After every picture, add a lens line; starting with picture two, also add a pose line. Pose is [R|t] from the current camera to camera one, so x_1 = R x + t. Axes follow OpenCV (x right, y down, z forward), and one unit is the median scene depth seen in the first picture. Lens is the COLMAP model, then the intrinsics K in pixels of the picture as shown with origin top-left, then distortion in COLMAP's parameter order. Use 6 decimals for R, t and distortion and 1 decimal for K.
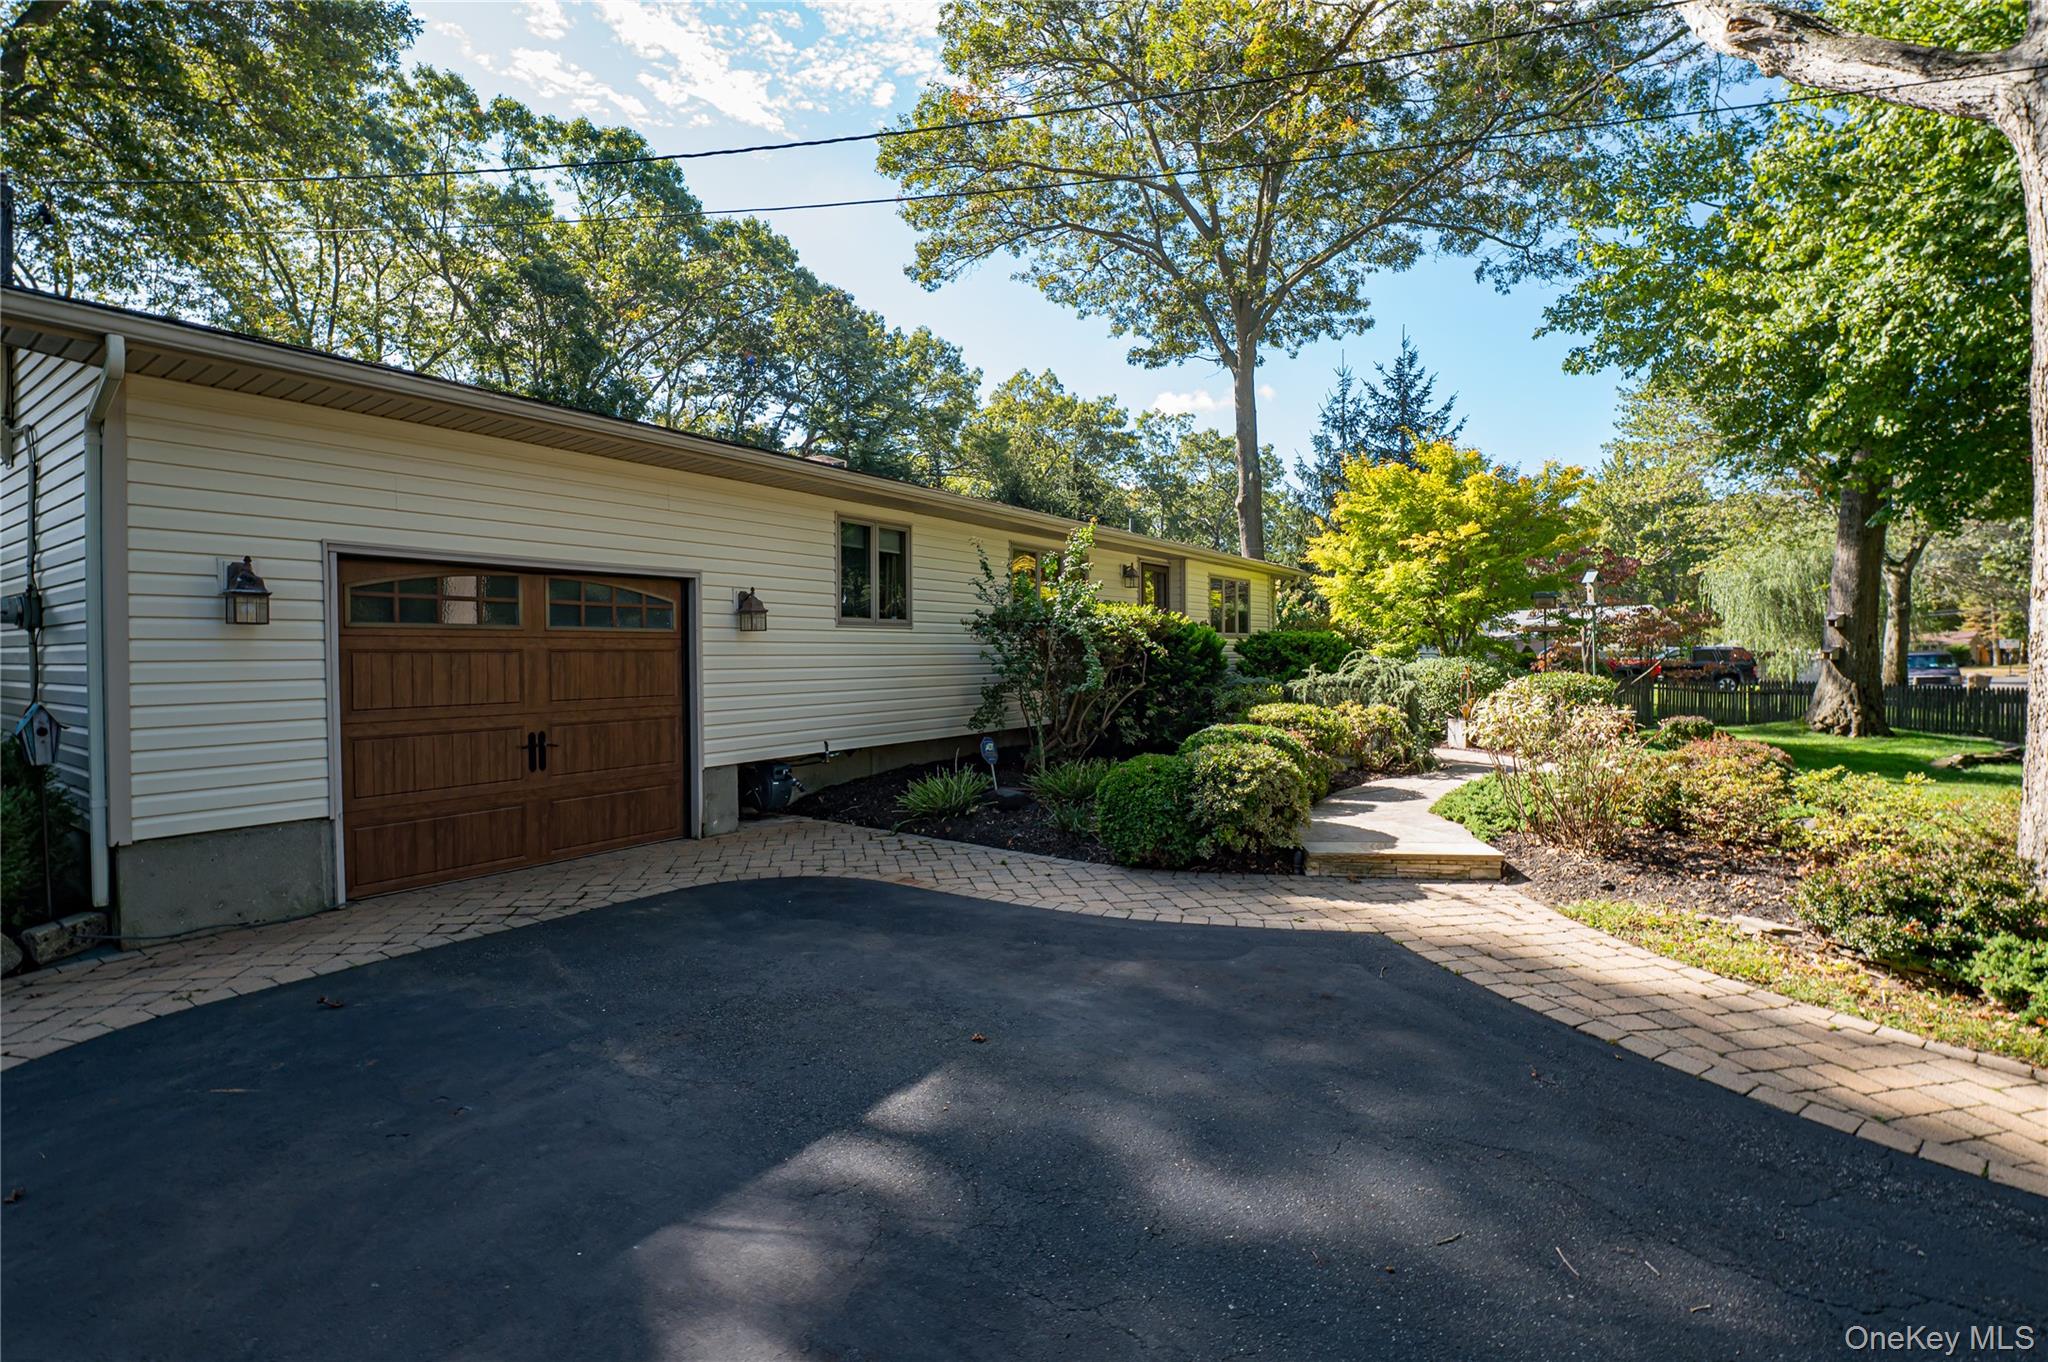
lens RADIAL K [[936.8, 0, 1024.7], [0, 936.8, 661.5], [0, 0, 1]] dist [-0.000535, 0.000006]
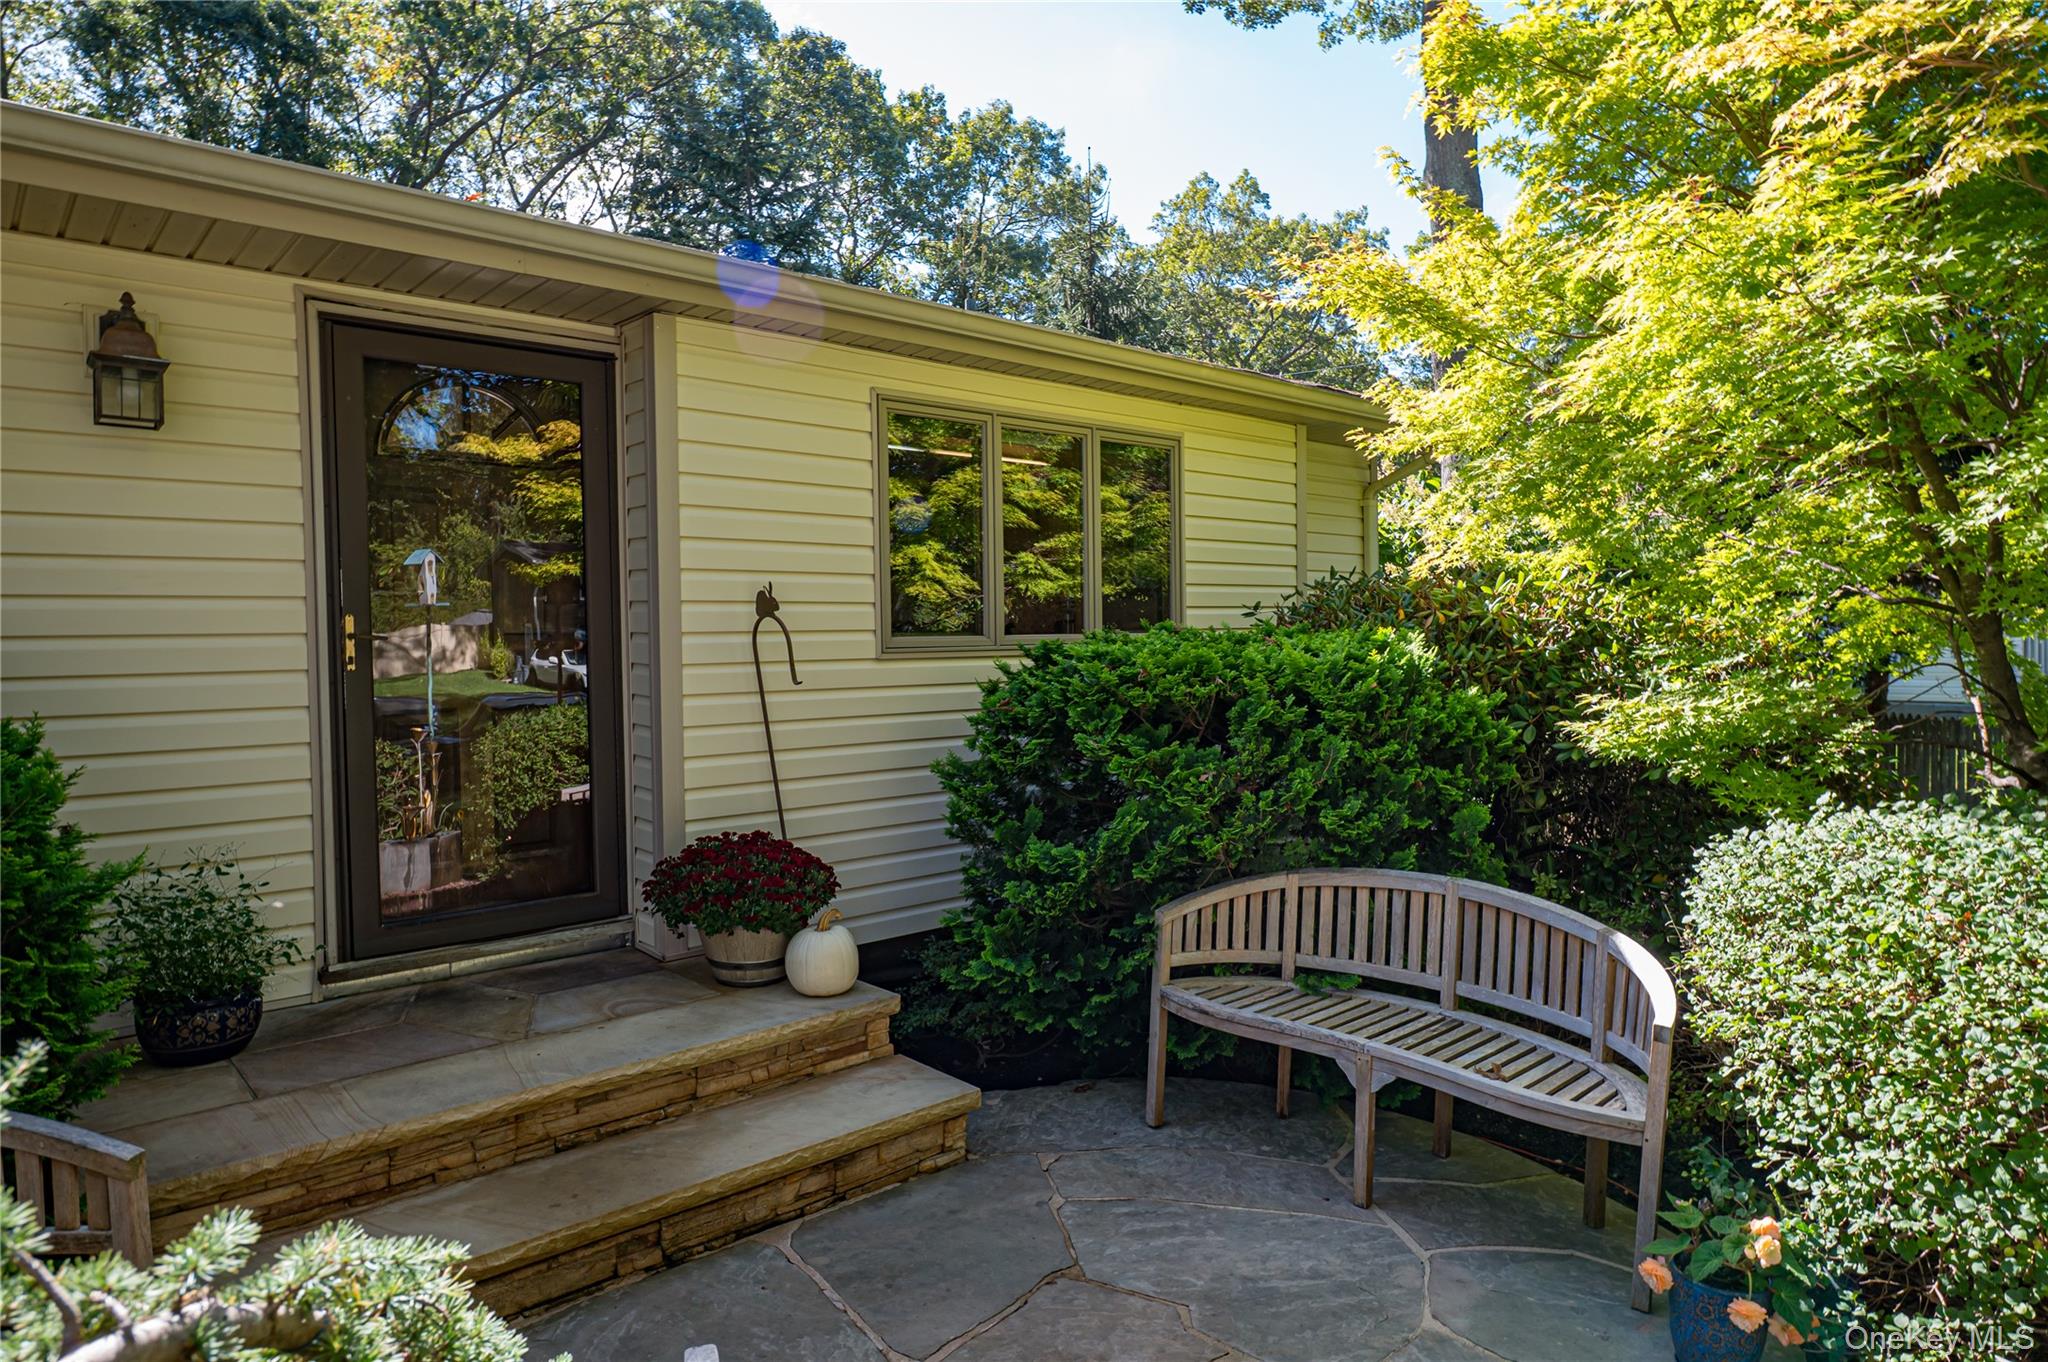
lens RADIAL K [[1240.5, 0, 1024.8], [0, 1240.5, 668.6], [0, 0, 1]] dist [-0.002536, -0.000554]
pose [[0.969971, 0.002620, -0.243205, 0.178179], [0.002089, 0.999815, 0.019102, -0.016209], [0.243211, -0.019036, 0.969787, 0.400169]]
